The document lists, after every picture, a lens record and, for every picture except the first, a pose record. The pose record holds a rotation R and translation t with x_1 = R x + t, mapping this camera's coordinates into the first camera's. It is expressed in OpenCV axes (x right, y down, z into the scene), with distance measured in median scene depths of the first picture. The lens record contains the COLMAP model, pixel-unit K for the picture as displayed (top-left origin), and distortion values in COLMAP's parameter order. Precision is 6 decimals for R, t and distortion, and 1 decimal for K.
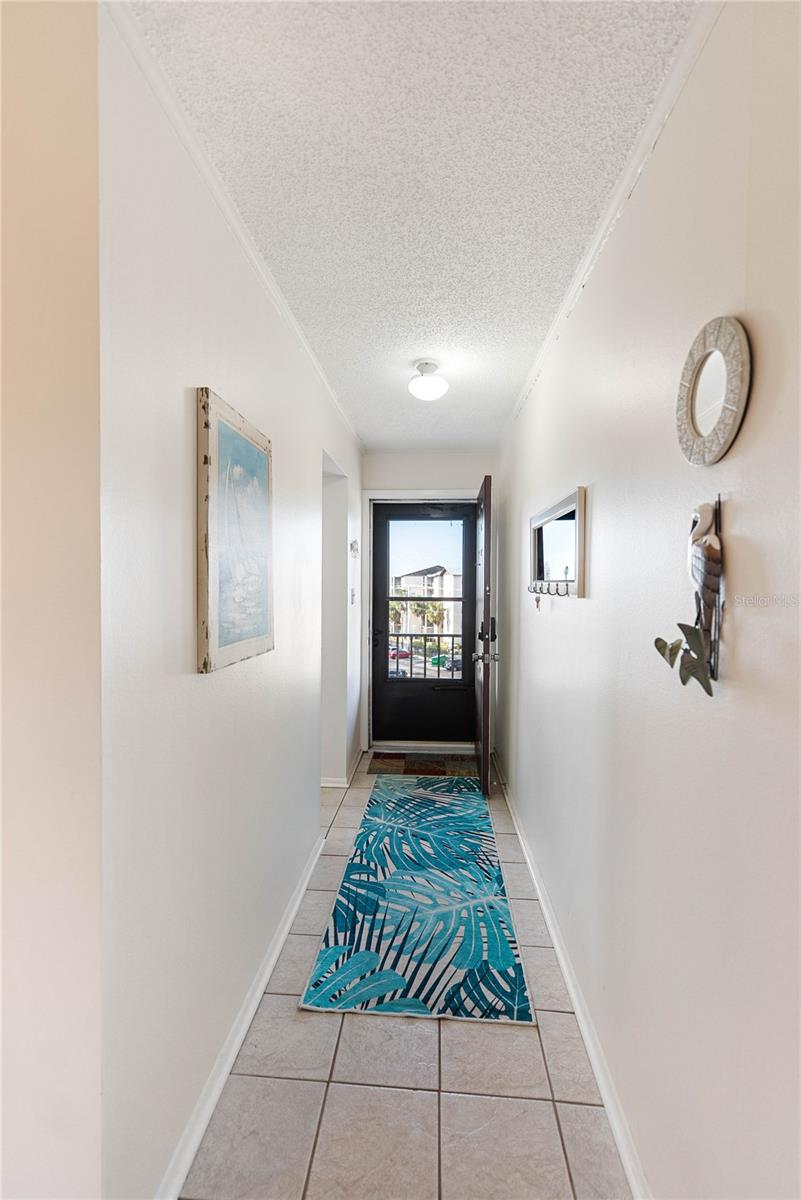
lens RADIAL K [[547.4, 0, 400.5], [0, 547.4, 600.0], [0, 0, 1]] dist [-0.003509, 0.000466]
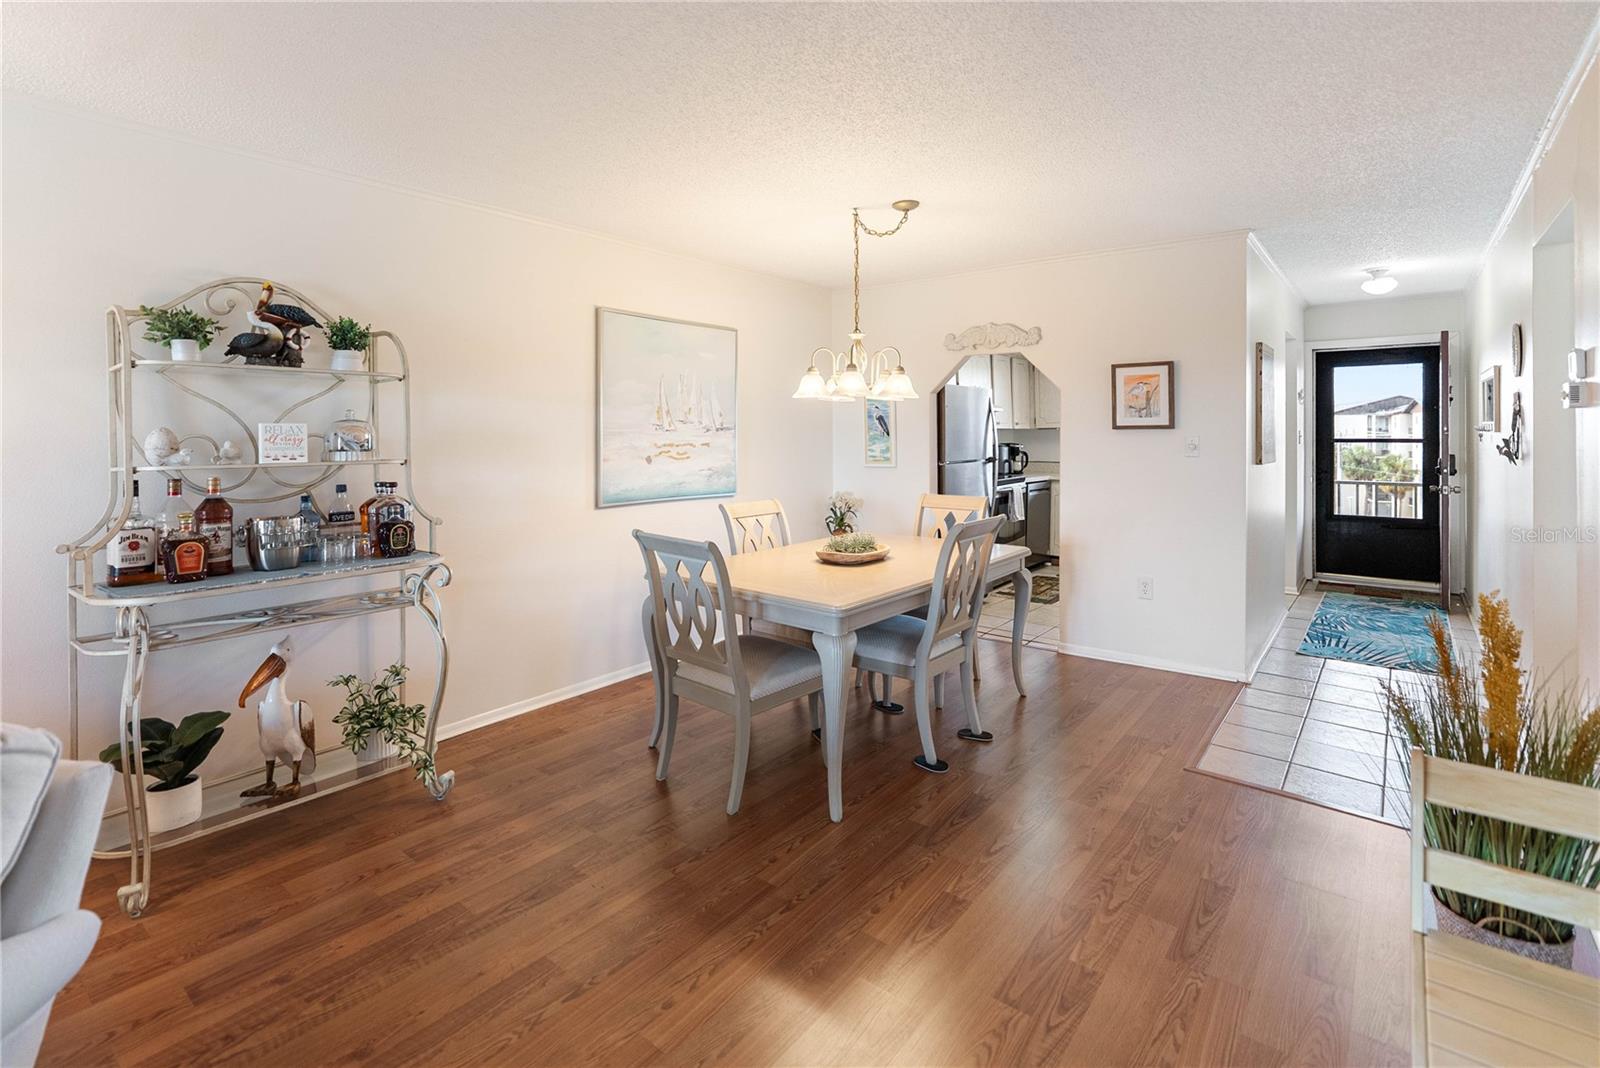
lens RADIAL K [[757.6, 0, 800.1], [0, 757.6, 438.6], [0, 0, 1]] dist [-0.002175, 0.000670]
pose [[0.824110, -0.004663, -0.566411, -0.059847], [-0.006192, 0.999832, -0.017242, 0.036416], [0.566397, 0.017716, 0.823942, -1.110058]]
